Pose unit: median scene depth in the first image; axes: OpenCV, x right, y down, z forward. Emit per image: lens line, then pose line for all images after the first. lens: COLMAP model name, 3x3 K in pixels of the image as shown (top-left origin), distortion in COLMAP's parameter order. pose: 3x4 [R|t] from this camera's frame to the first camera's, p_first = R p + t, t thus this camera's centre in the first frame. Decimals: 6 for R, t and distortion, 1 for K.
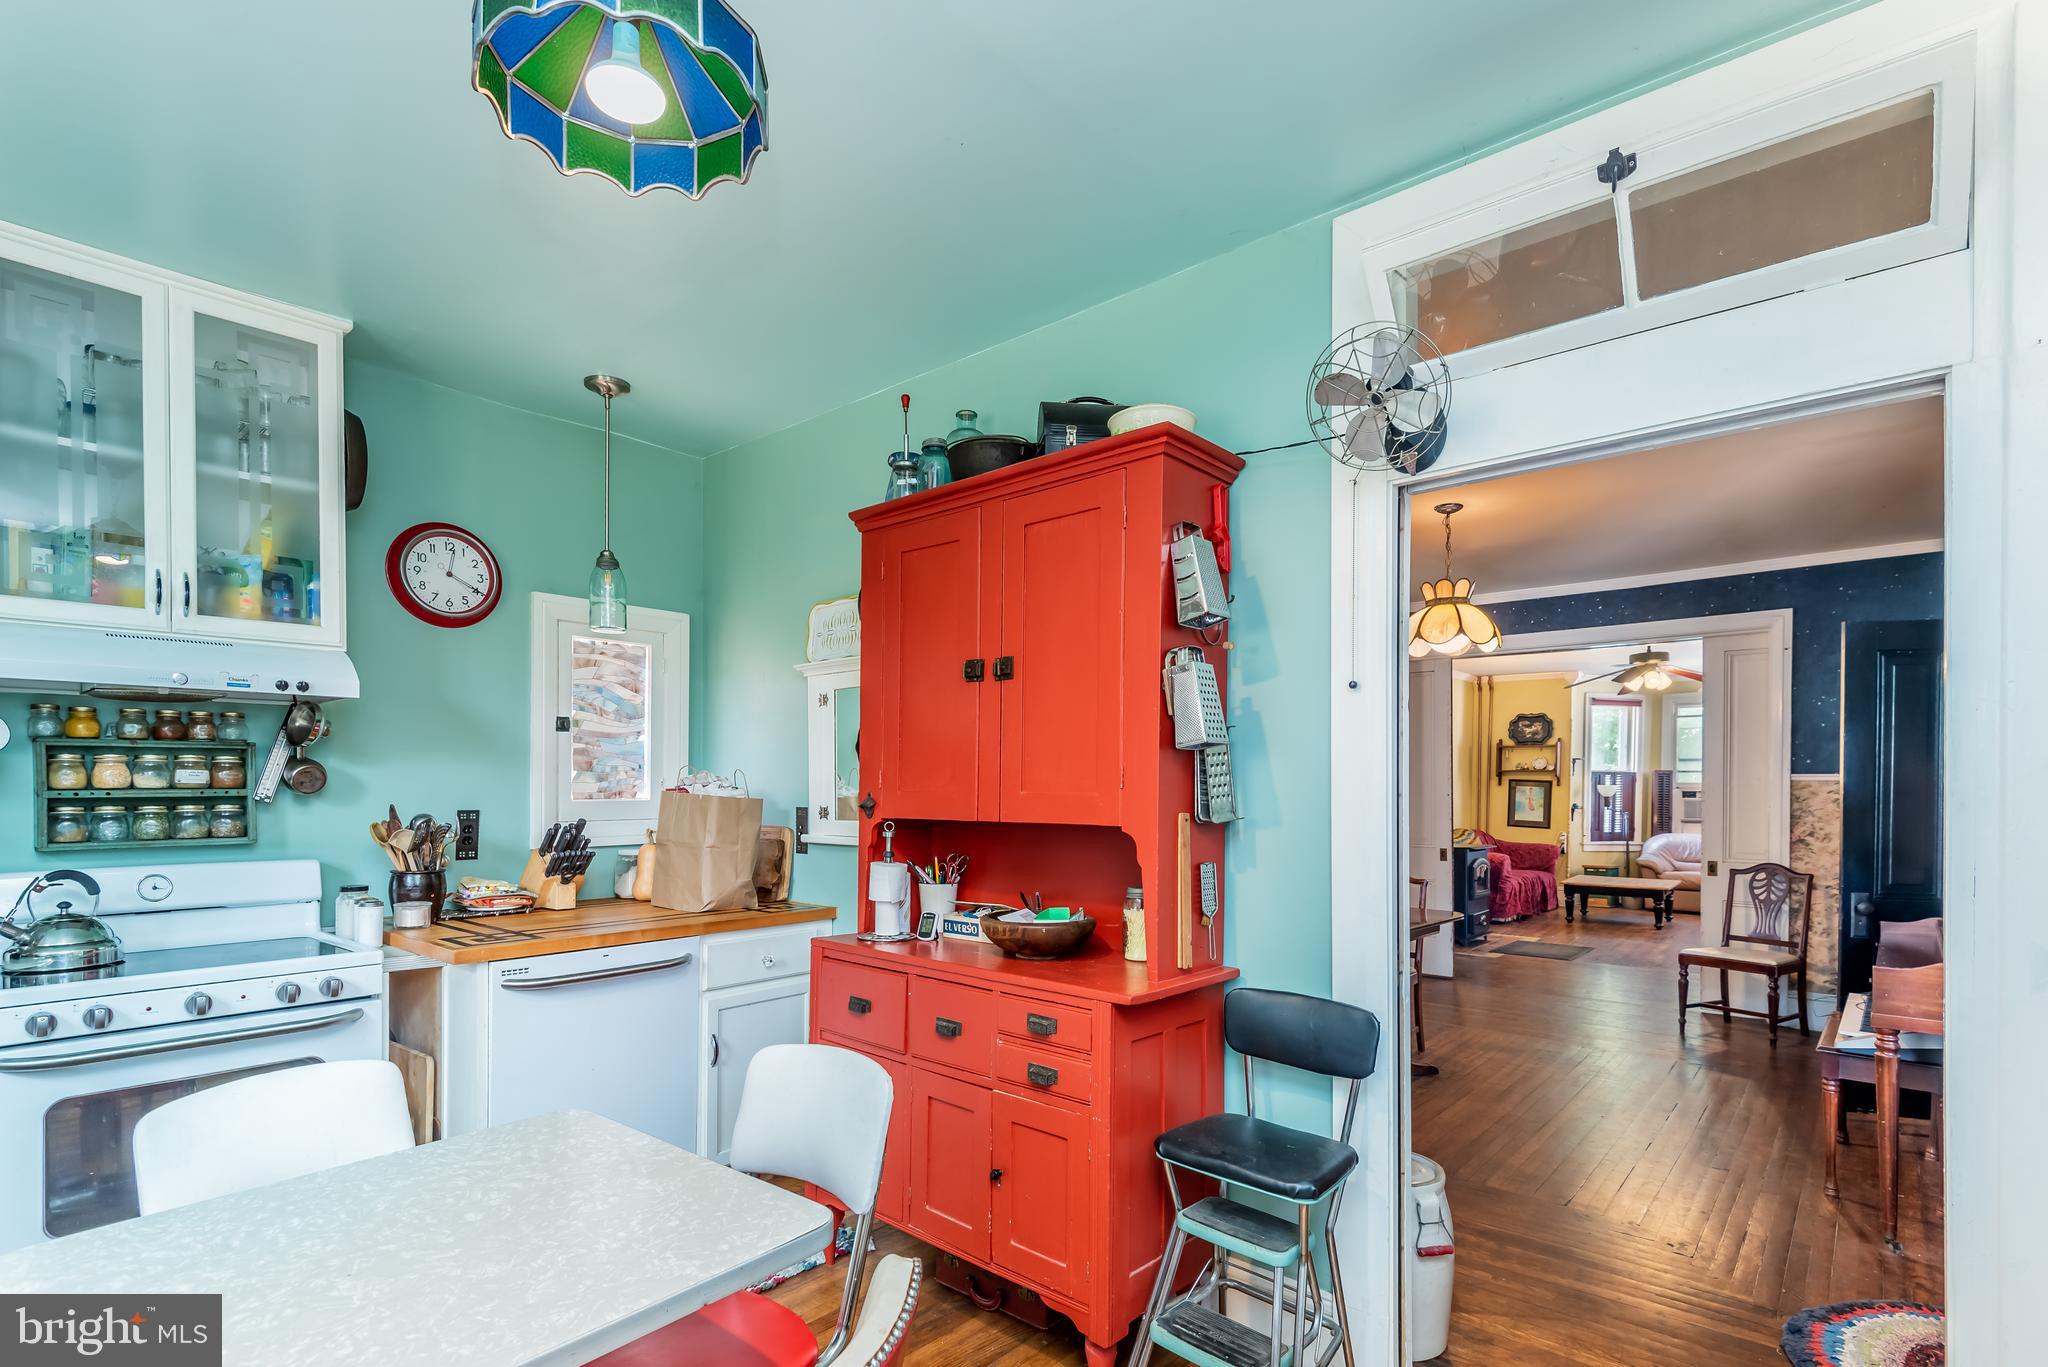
lens RADIAL K [[948.7, 0, 1039.2], [0, 948.7, 782.9], [0, 0, 1]] dist [0.008115, -0.003953]
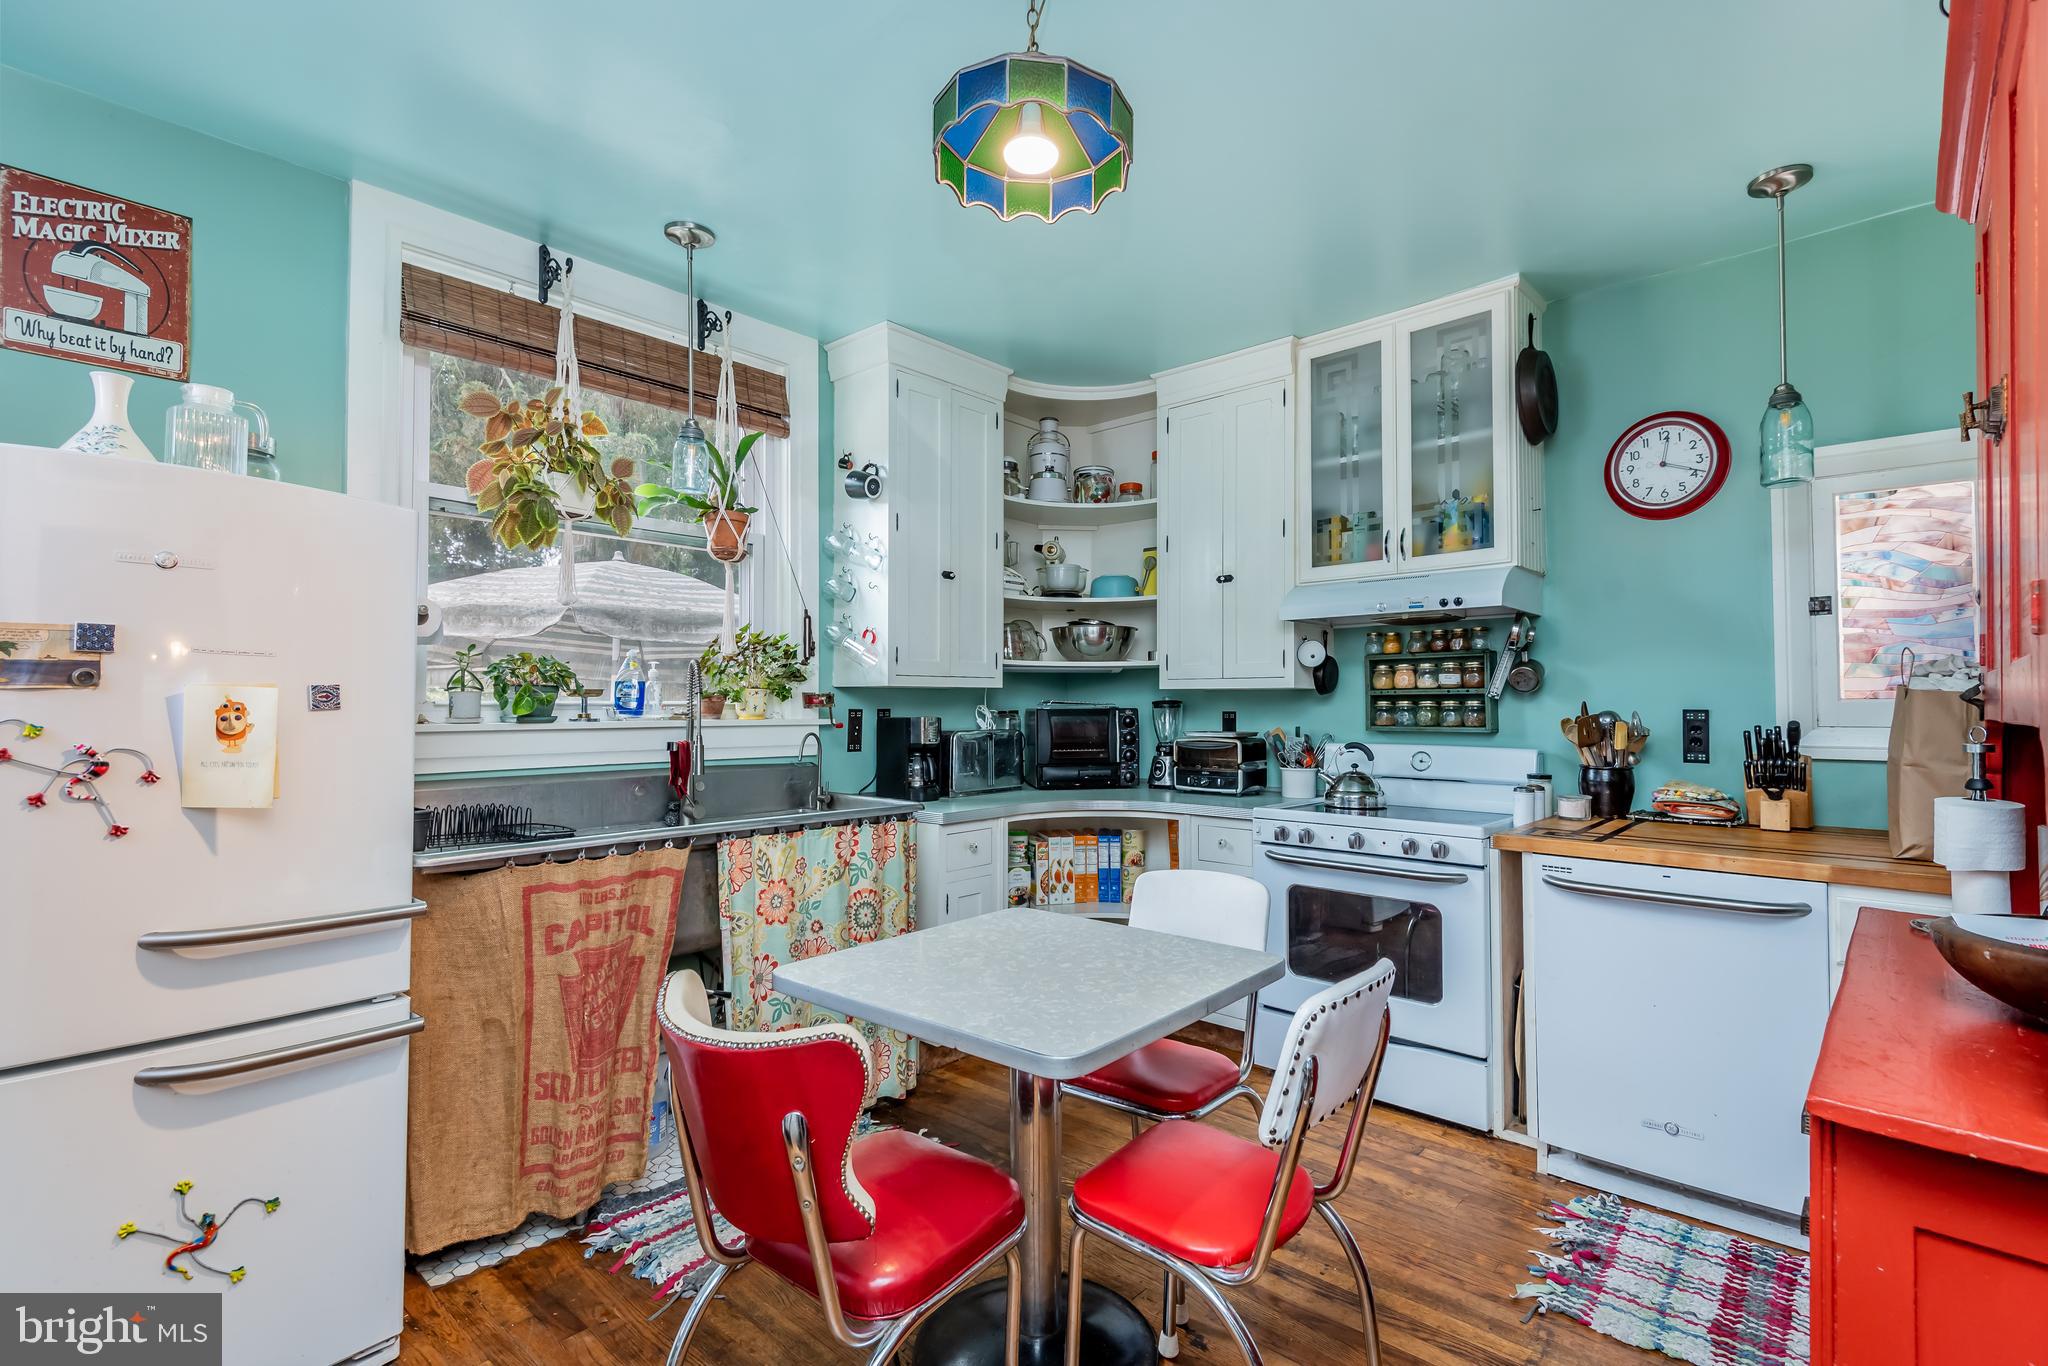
lens RADIAL K [[948.7, 0, 1063.7], [0, 948.7, 690.8], [0, 0, 1]] dist [0.008115, -0.003953]
pose [[-0.010983, -0.014774, -0.999831, 0.351125], [0.003817, 0.999883, -0.014817, 0.022495], [0.999932, -0.003979, -0.010925, 0.405909]]
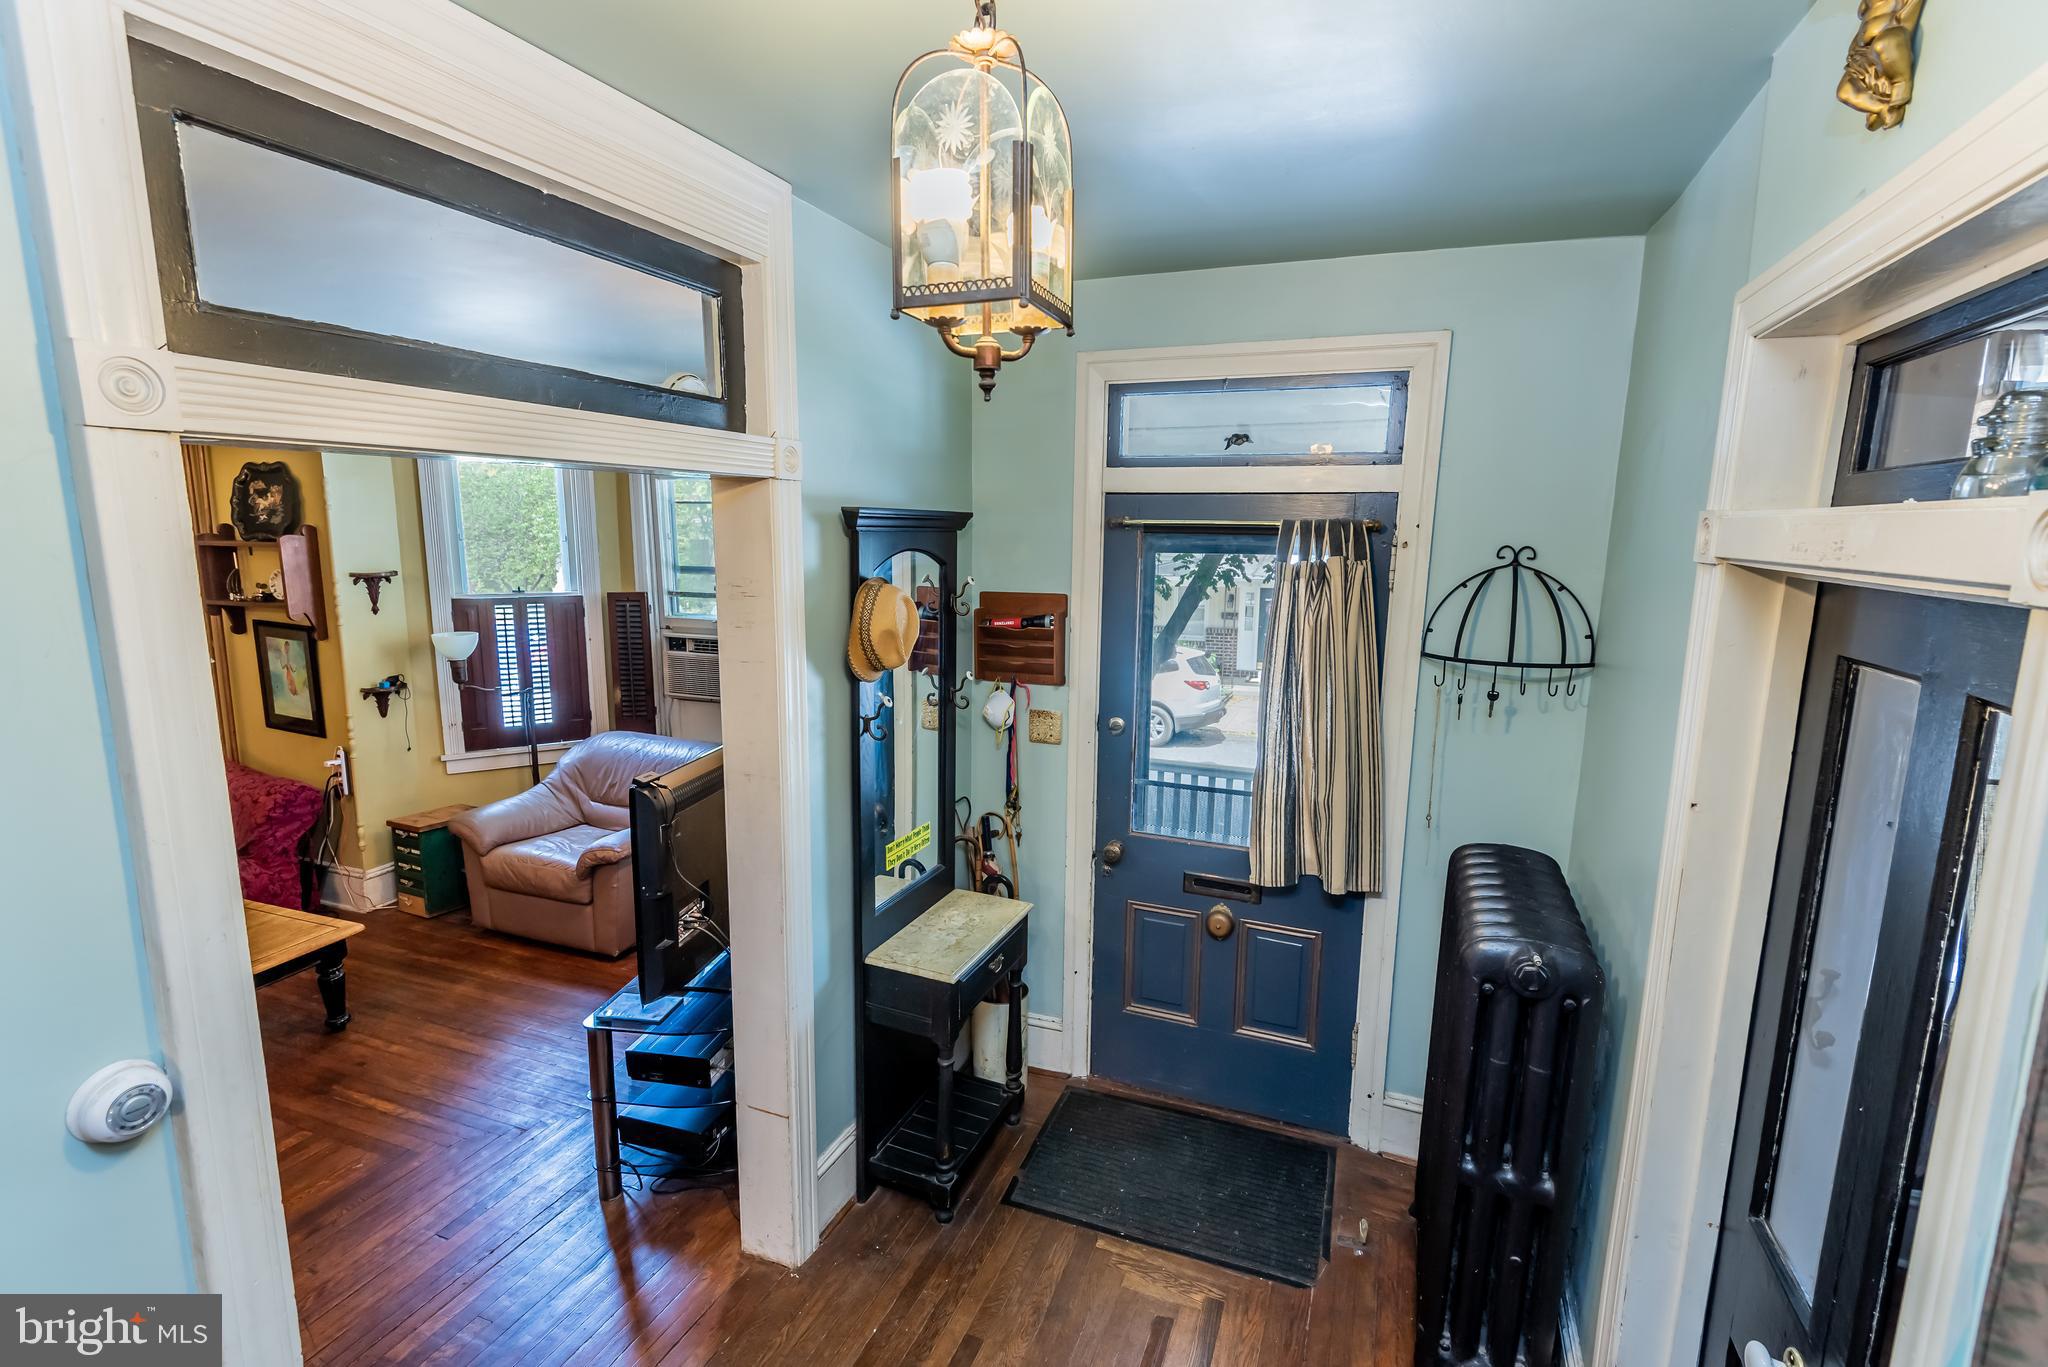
lens RADIAL K [[948.7, 0, 1028.3], [0, 948.7, 686.3], [0, 0, 1]] dist [0.008115, -0.003953]
pose [[0.943912, -0.053326, 0.325864, 1.955353], [-0.003007, 0.985444, 0.169973, -0.137182], [-0.330185, -0.161420, 0.930012, 1.389954]]
